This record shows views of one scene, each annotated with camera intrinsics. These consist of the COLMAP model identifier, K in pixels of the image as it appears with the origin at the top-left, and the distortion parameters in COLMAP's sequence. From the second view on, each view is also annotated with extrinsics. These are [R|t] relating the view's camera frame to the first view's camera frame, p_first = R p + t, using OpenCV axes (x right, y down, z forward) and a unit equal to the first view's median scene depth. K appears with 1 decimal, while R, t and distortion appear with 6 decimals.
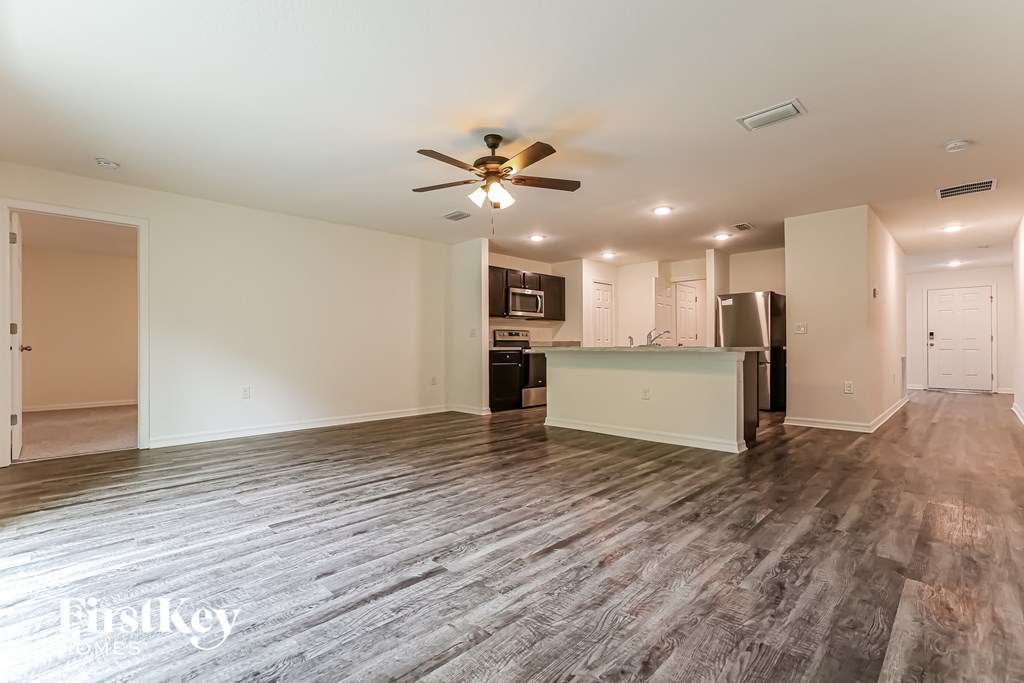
lens RADIAL K [[459.9, 0, 512.0], [0, 459.9, 341.5], [0, 0, 1]] dist [-0.037934, 0.014709]
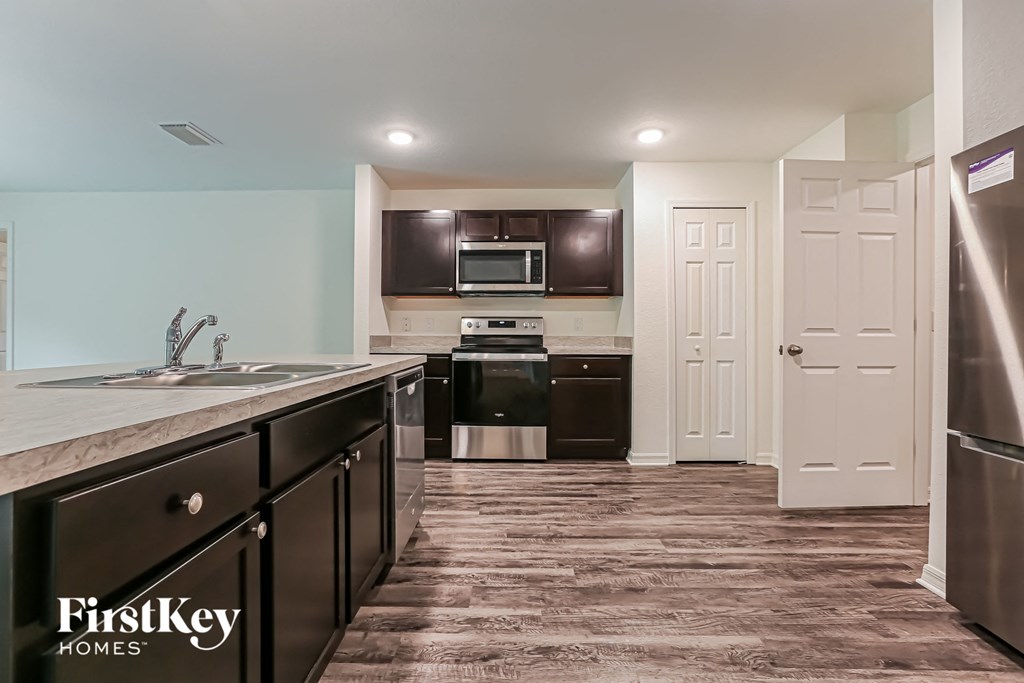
lens RADIAL K [[459.9, 0, 512.0], [0, 459.9, 341.5], [0, 0, 1]] dist [-0.037934, 0.014709]
pose [[0.706783, 0.012917, -0.707313, 0.894667], [0.006100, 0.999685, 0.024351, -0.017336], [0.707404, -0.021525, 0.706481, 1.291852]]
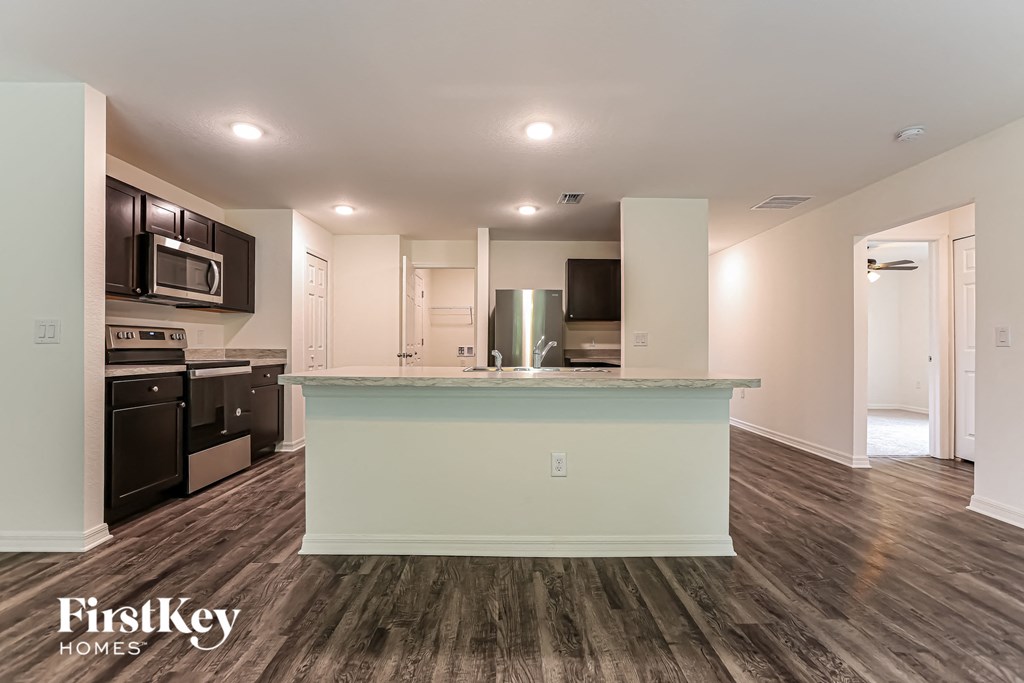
lens RADIAL K [[459.9, 0, 512.0], [0, 459.9, 341.5], [0, 0, 1]] dist [-0.037934, 0.014709]
pose [[0.701586, 0.008105, 0.712539, -0.145146], [-0.013526, 0.999907, 0.001944, -0.033271], [-0.712457, -0.011002, 0.701630, 0.860025]]
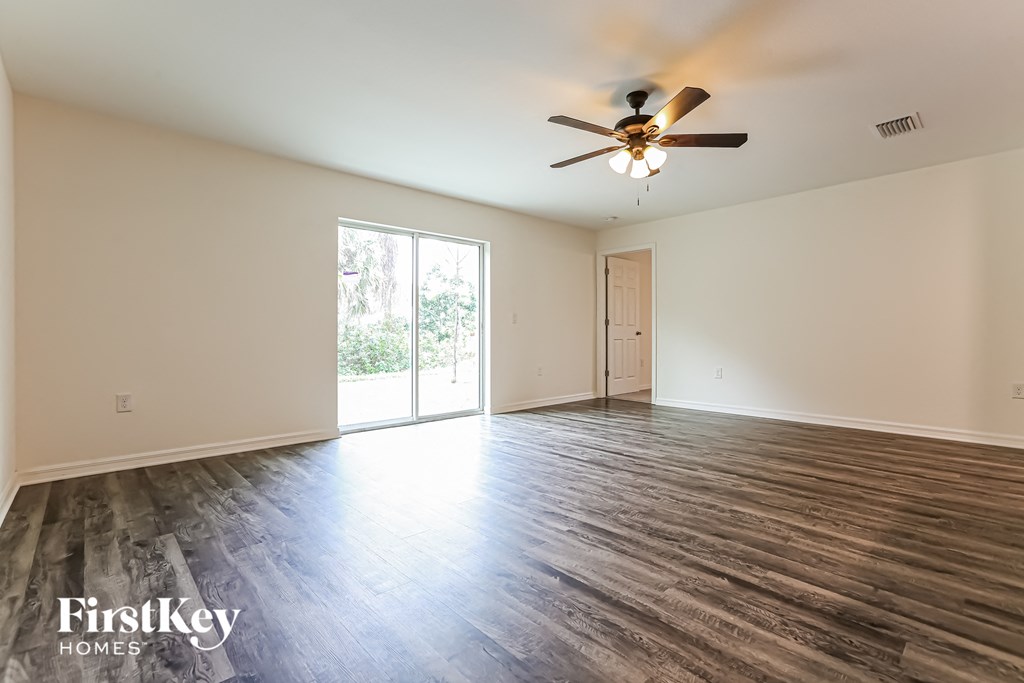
lens RADIAL K [[448.8, 0, 512.0], [0, 448.8, 341.5], [0, 0, 1]] dist [-0.001861, -0.000278]
pose [[-0.020761, 0.020948, -0.999565, 0.753067], [0.021072, 0.999568, 0.020510, -0.000975], [0.999562, -0.020637, -0.021194, 0.704531]]
